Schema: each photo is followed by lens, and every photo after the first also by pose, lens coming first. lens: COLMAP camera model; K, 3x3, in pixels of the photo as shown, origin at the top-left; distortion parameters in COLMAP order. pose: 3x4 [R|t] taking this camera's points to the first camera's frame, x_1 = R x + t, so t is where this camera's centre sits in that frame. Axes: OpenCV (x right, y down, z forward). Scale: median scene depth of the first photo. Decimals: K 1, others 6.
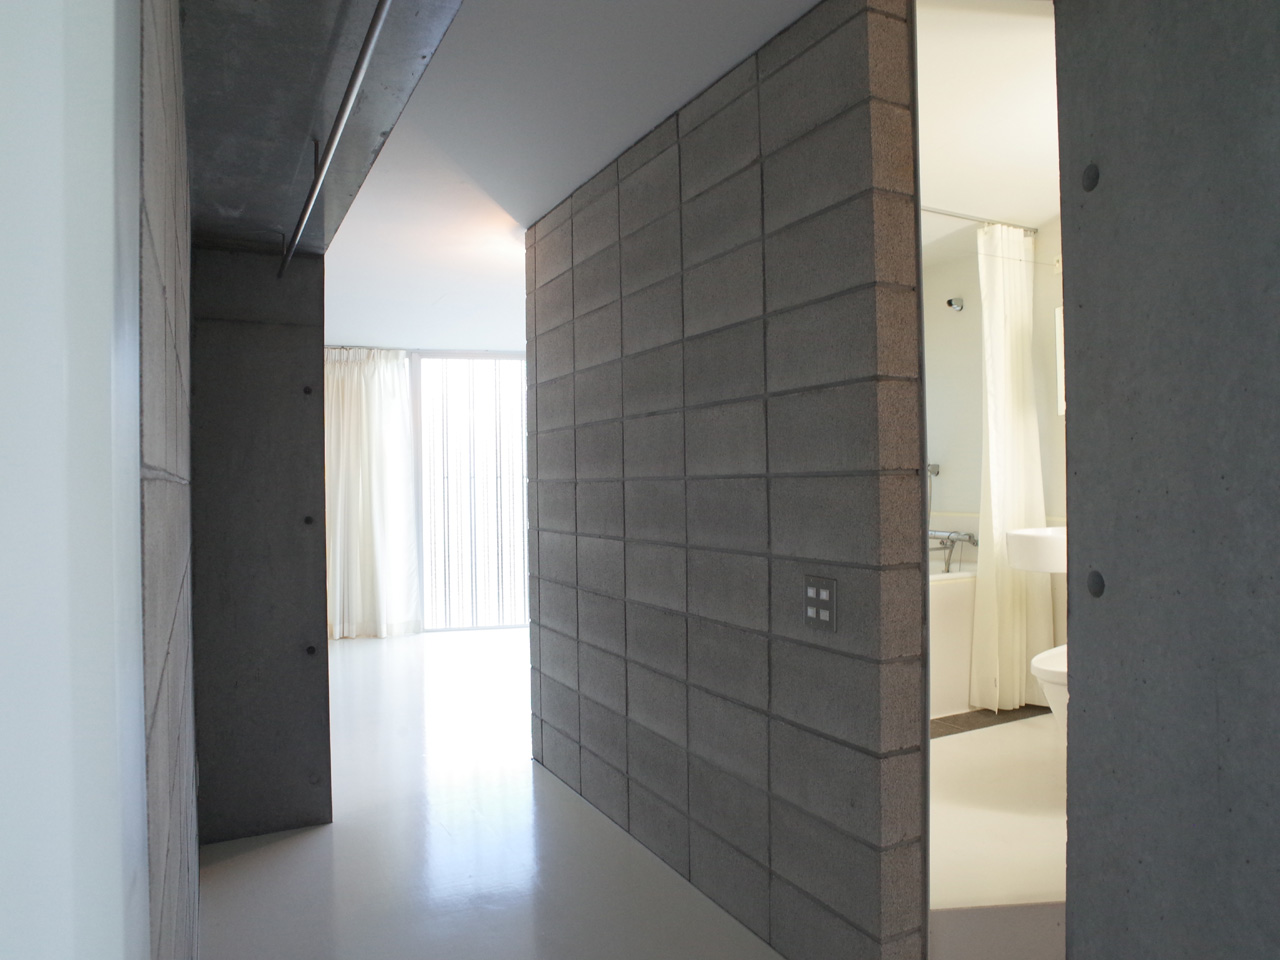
lens RADIAL K [[859.2, 0, 638.4], [0, 859.2, 480.4], [0, 0, 1]] dist [-0.053812, -0.000964]
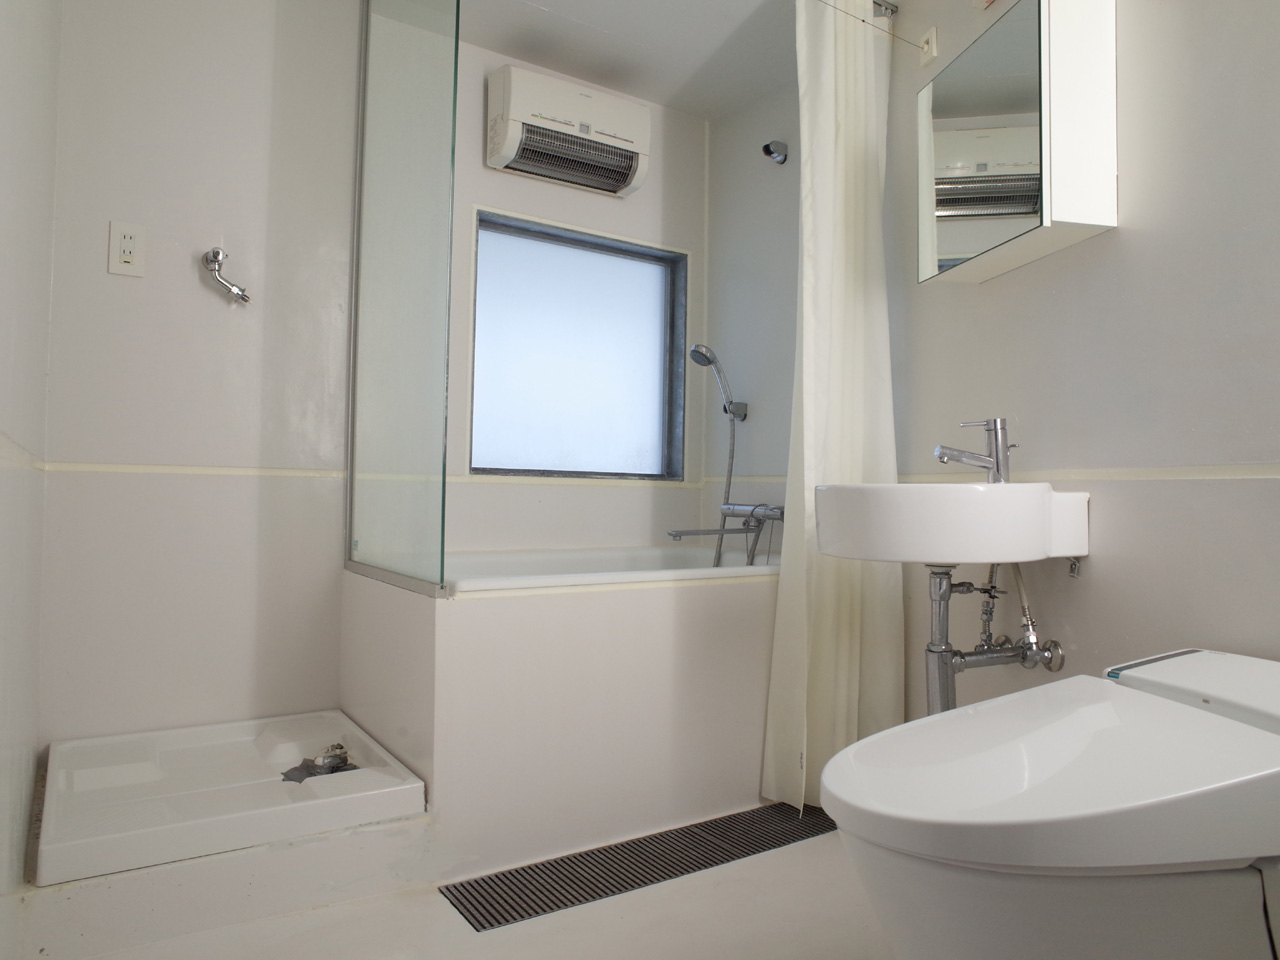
lens RADIAL K [[859.2, 0, 638.4], [0, 859.2, 480.4], [0, 0, 1]] dist [-0.053812, -0.000964]
pose [[0.991530, 0.030536, 0.126239, 0.221435], [-0.030370, 0.999533, -0.003241, 0.052382], [-0.126280, -0.000620, 0.991994, 0.422511]]
